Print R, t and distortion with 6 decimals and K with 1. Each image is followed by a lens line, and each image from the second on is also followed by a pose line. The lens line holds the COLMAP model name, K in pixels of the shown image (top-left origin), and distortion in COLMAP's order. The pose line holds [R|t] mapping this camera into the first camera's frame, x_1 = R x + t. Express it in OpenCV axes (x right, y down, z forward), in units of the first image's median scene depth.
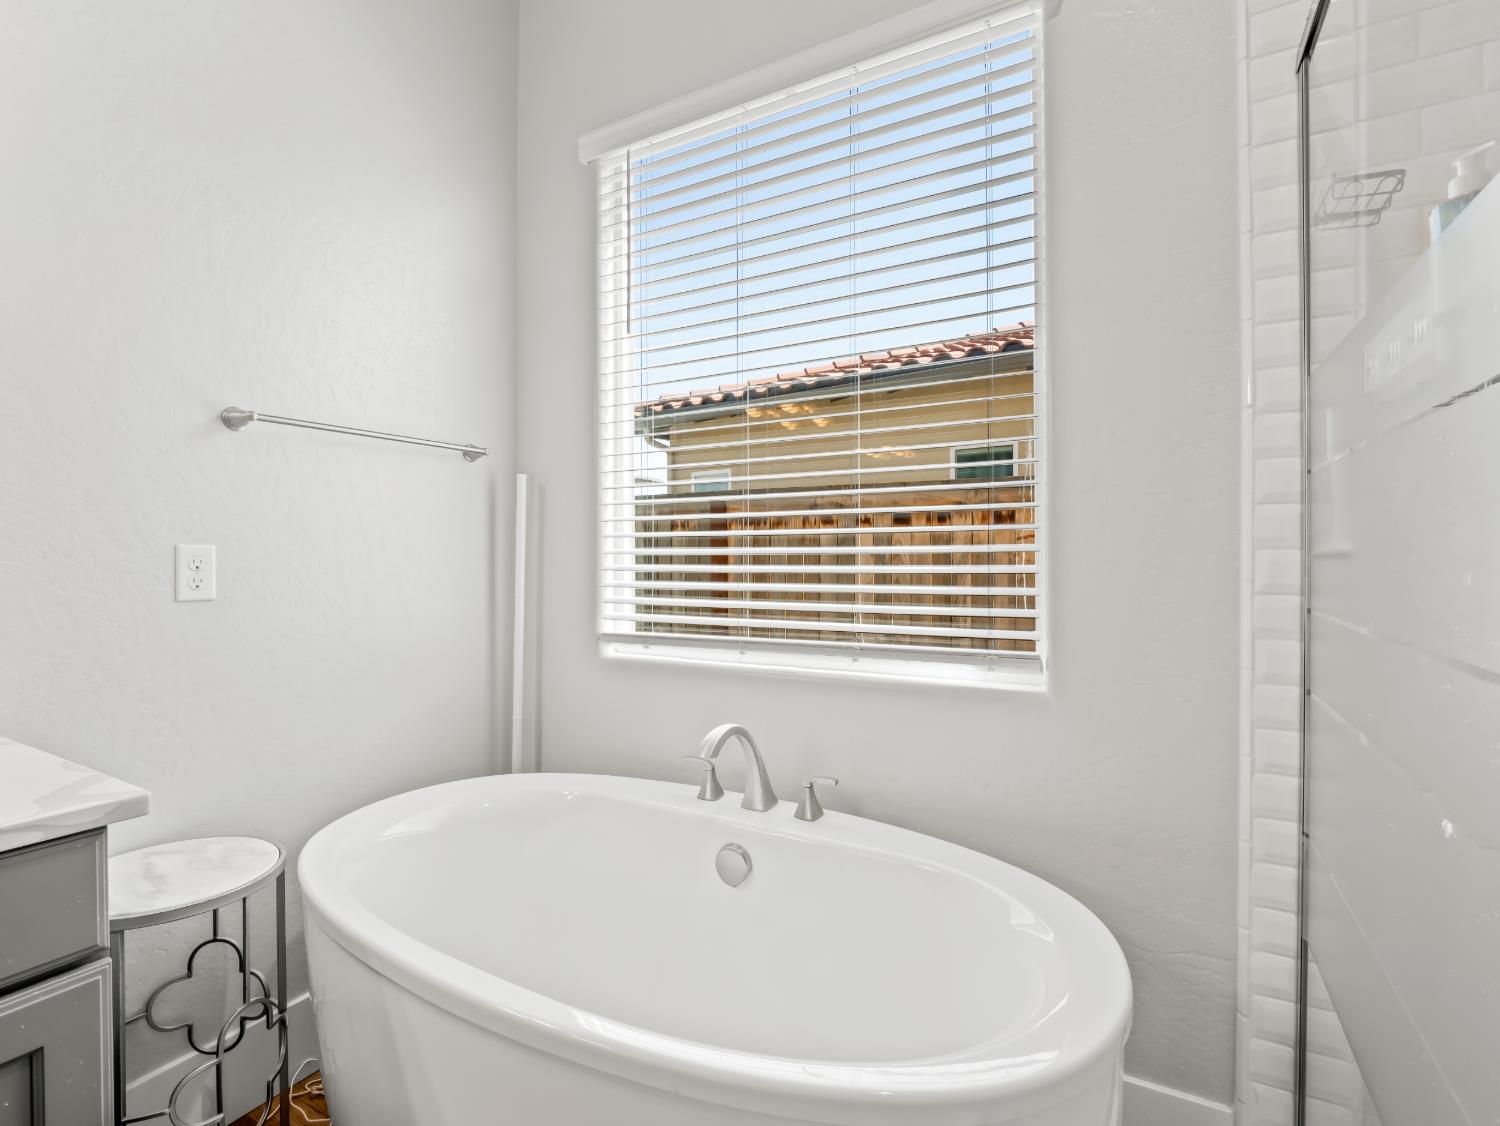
lens RADIAL K [[725.2, 0, 745.6], [0, 725.2, 558.7], [0, 0, 1]] dist [-0.011107, -0.002390]
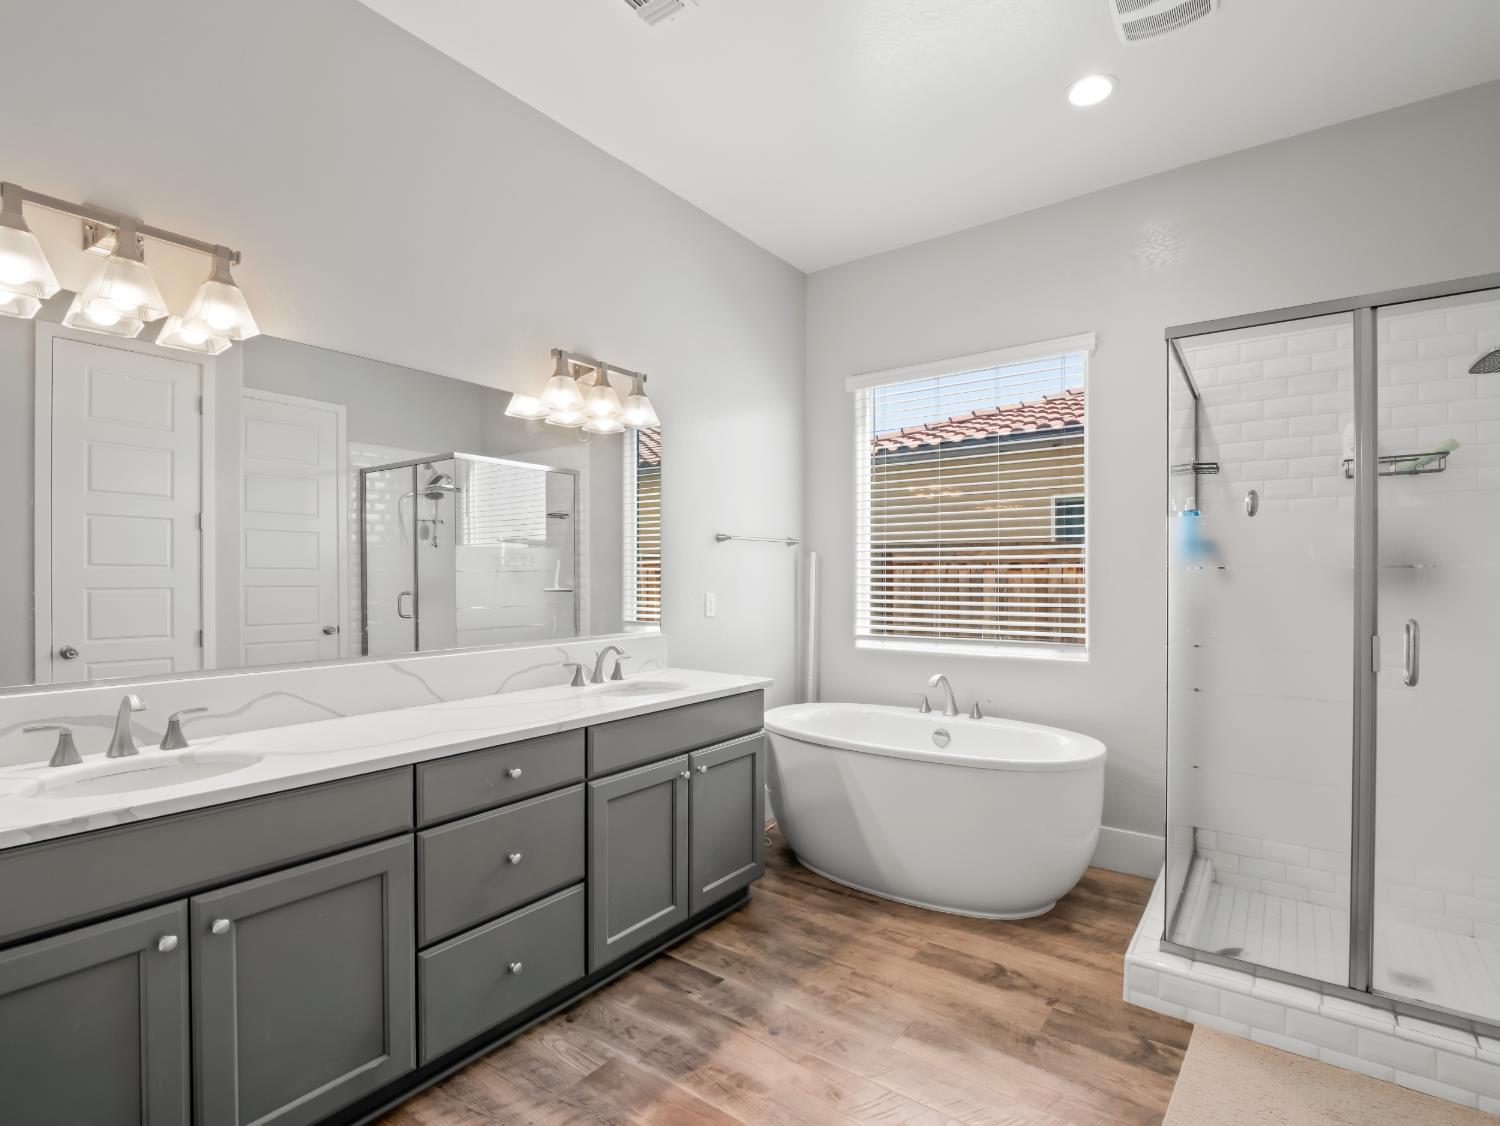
lens RADIAL K [[725.2, 0, 750.6], [0, 725.2, 567.3], [0, 0, 1]] dist [-0.011107, -0.002390]
pose [[0.992353, 0.000607, -0.123427, -0.328435], [-0.001685, 0.999961, -0.008625, -0.081334], [0.123417, 0.008767, 0.992316, -1.298045]]
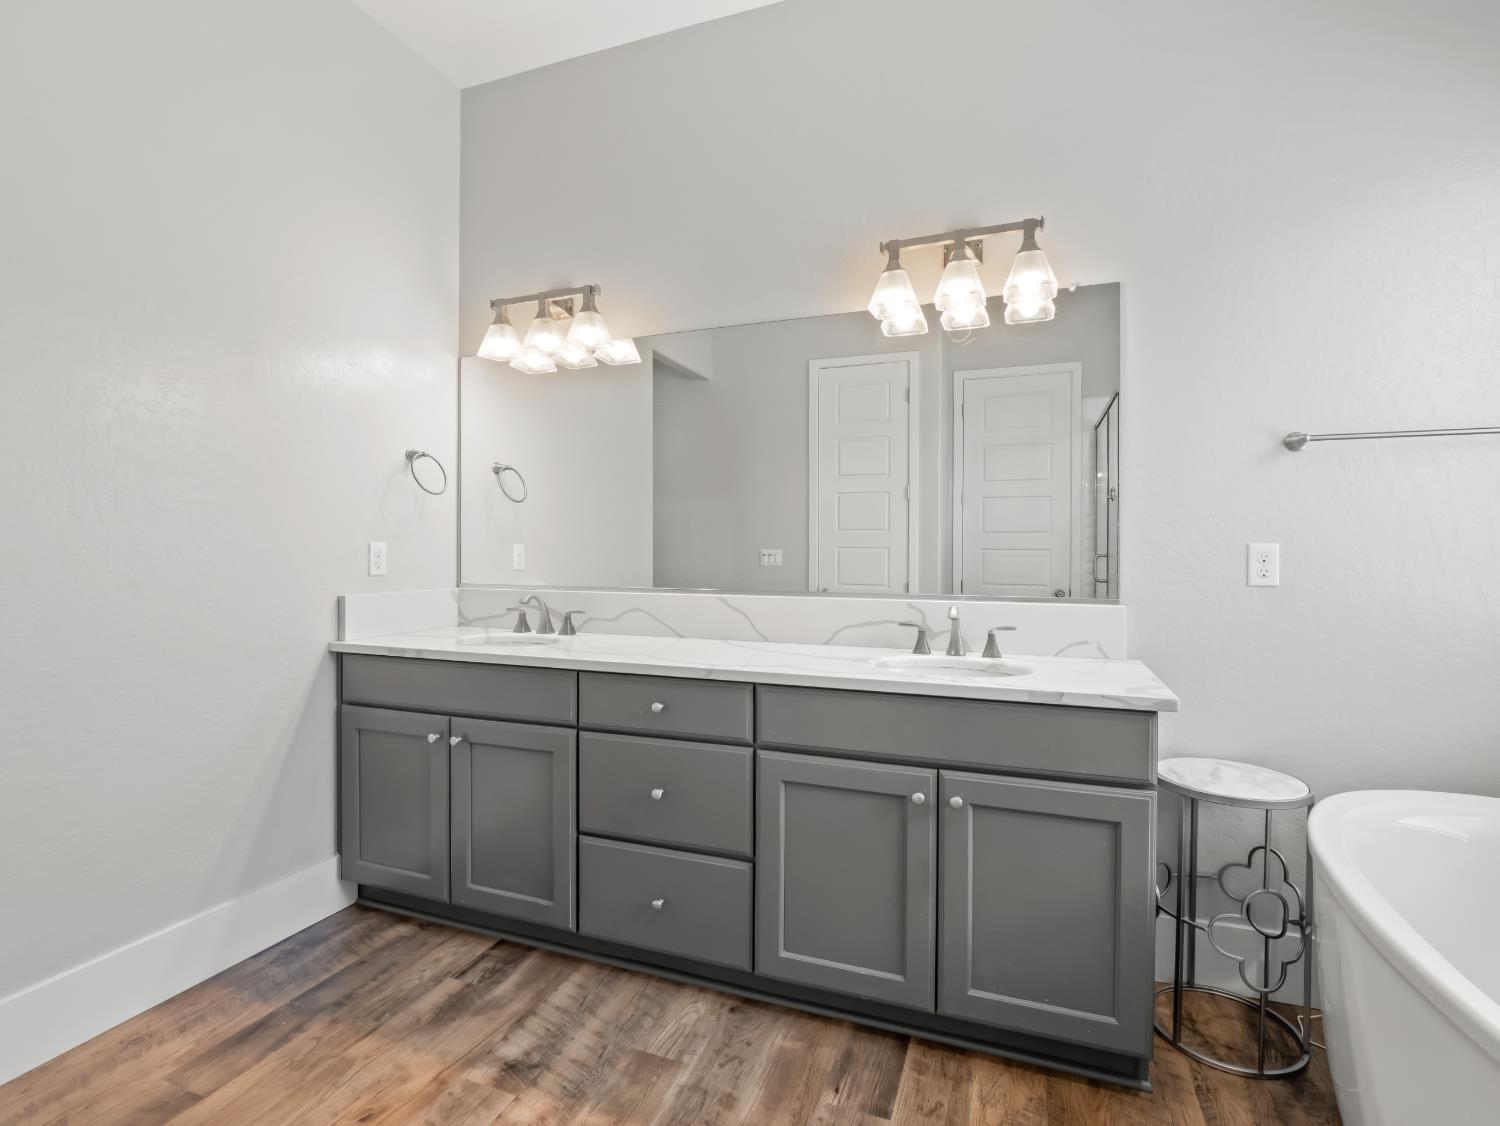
lens RADIAL K [[725.2, 0, 754.4], [0, 725.2, 556.7], [0, 0, 1]] dist [-0.011107, -0.002390]
pose [[0.161731, 0.004982, -0.986822, 0.368960], [-0.004573, 0.999980, 0.004299, 0.002939], [0.986824, 0.003818, 0.161751, -0.122499]]
